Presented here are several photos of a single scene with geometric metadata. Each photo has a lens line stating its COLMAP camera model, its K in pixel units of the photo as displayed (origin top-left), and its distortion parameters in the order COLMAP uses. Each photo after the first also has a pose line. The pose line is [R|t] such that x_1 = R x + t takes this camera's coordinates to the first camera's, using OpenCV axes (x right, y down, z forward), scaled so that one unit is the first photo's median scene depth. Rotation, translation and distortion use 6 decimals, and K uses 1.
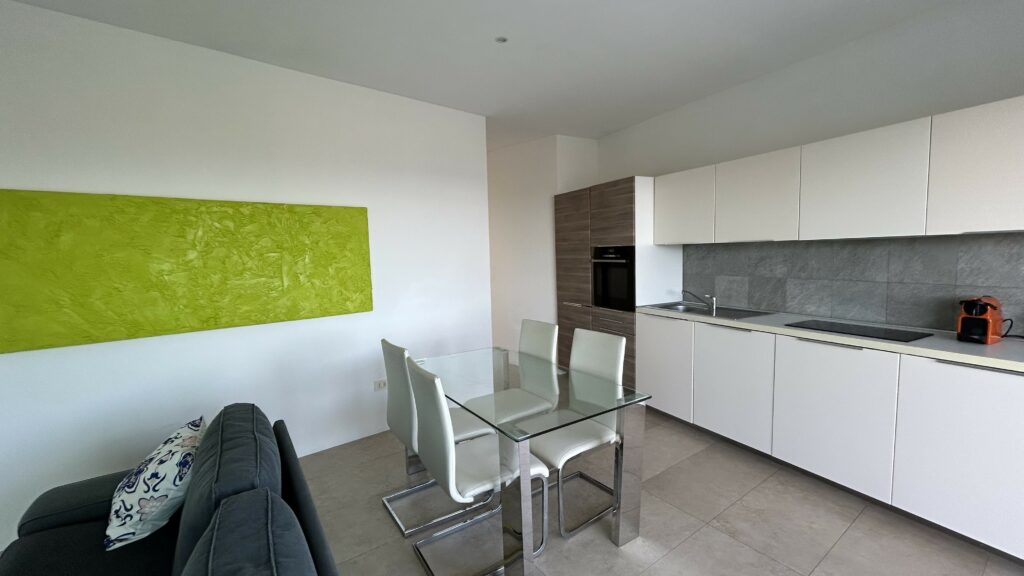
lens RADIAL K [[414.8, 0, 509.7], [0, 414.8, 290.1], [0, 0, 1]] dist [-0.002859, -0.000429]
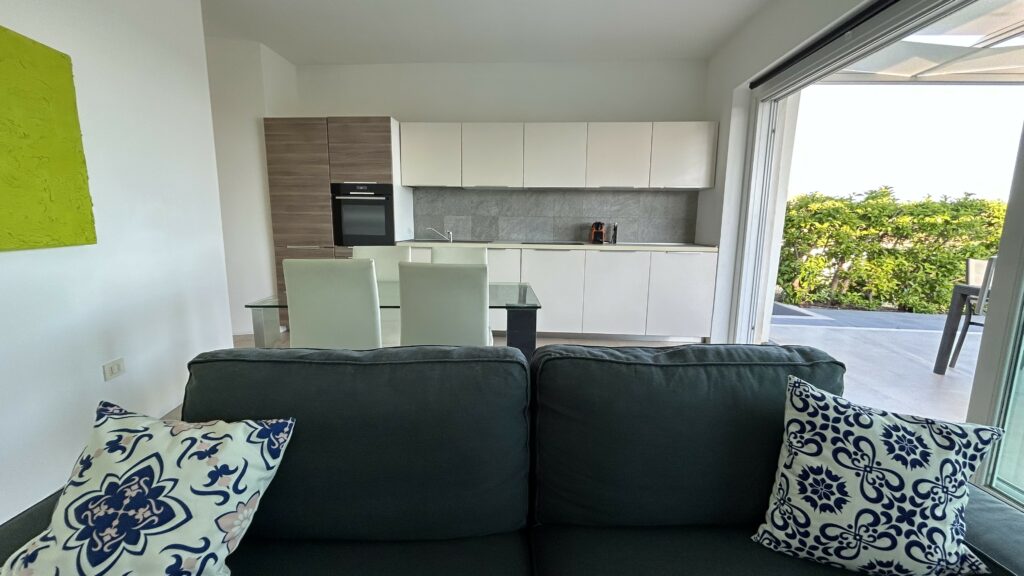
lens RADIAL K [[414.8, 0, 509.7], [0, 414.8, 290.1], [0, 0, 1]] dist [-0.002859, -0.000429]
pose [[0.522053, -0.105192, 0.846401, -0.491555], [0.049813, 0.994432, 0.092866, 0.083657], [-0.851457, -0.006319, 0.524387, 0.184076]]
